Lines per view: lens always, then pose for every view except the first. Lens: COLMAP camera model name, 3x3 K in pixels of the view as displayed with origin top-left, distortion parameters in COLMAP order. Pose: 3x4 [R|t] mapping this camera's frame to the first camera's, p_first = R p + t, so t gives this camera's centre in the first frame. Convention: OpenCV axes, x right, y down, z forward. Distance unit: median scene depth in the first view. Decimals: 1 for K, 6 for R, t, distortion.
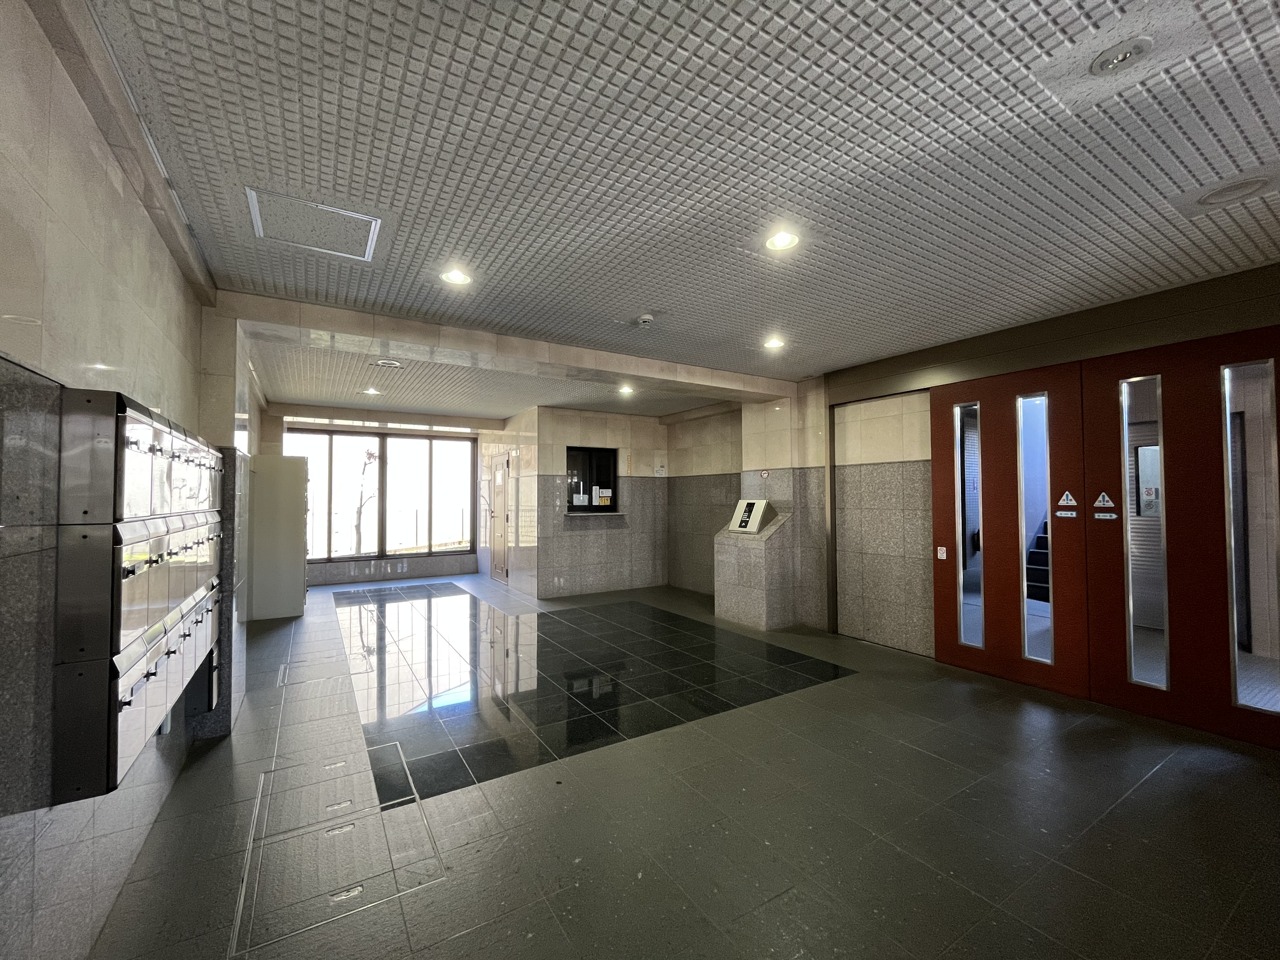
lens RADIAL K [[524.2, 0, 636.2], [0, 524.2, 480.3], [0, 0, 1]] dist [-0.002479, -0.000295]
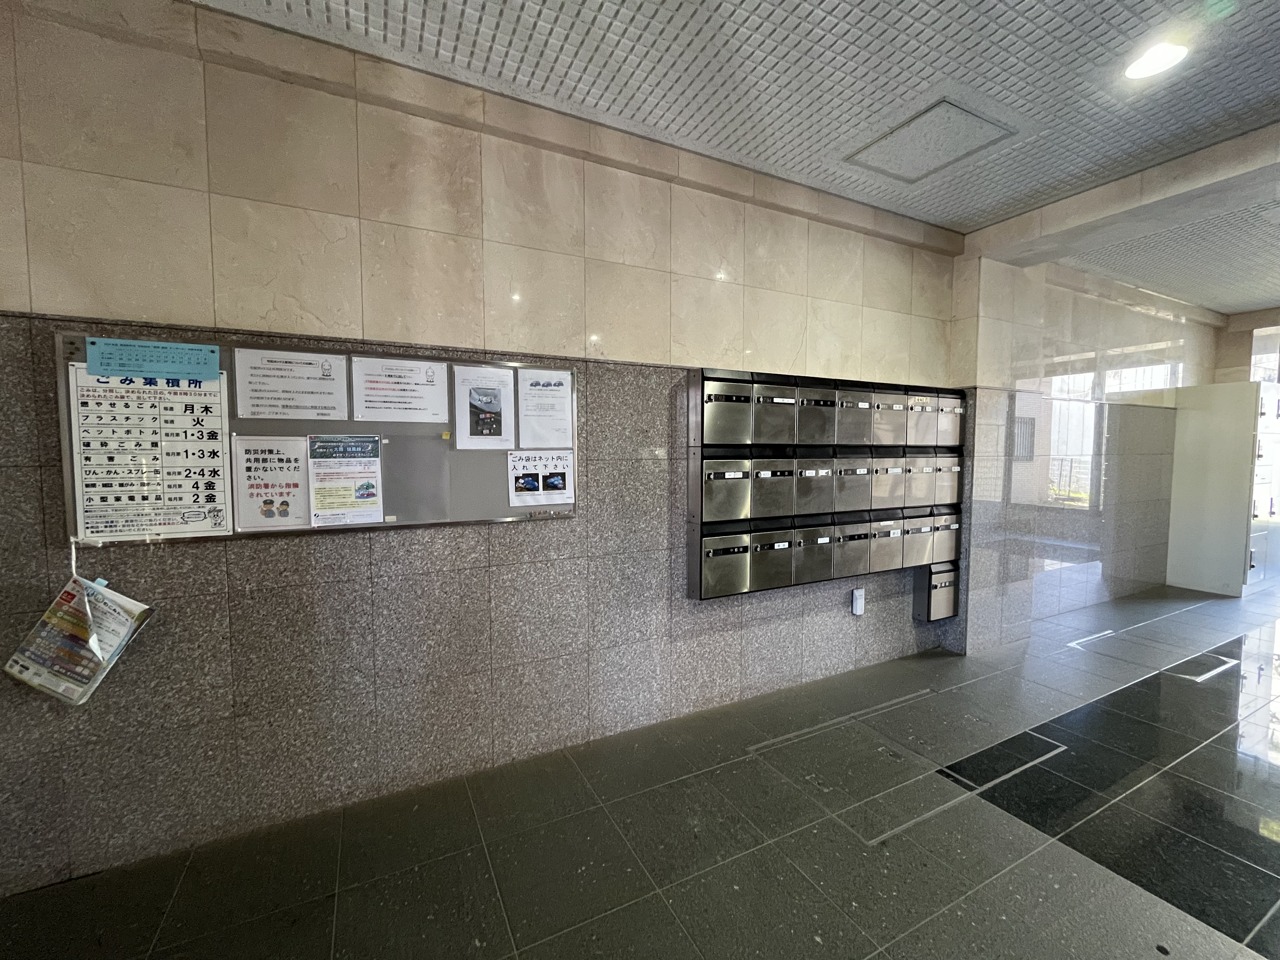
lens RADIAL K [[524.2, 0, 636.2], [0, 524.2, 480.3], [0, 0, 1]] dist [-0.002479, -0.000295]
pose [[-0.083496, 0.064888, -0.994393, 0.344430], [0.030290, 0.997582, 0.062553, 0.038818], [0.996048, -0.024897, -0.085259, 0.446661]]
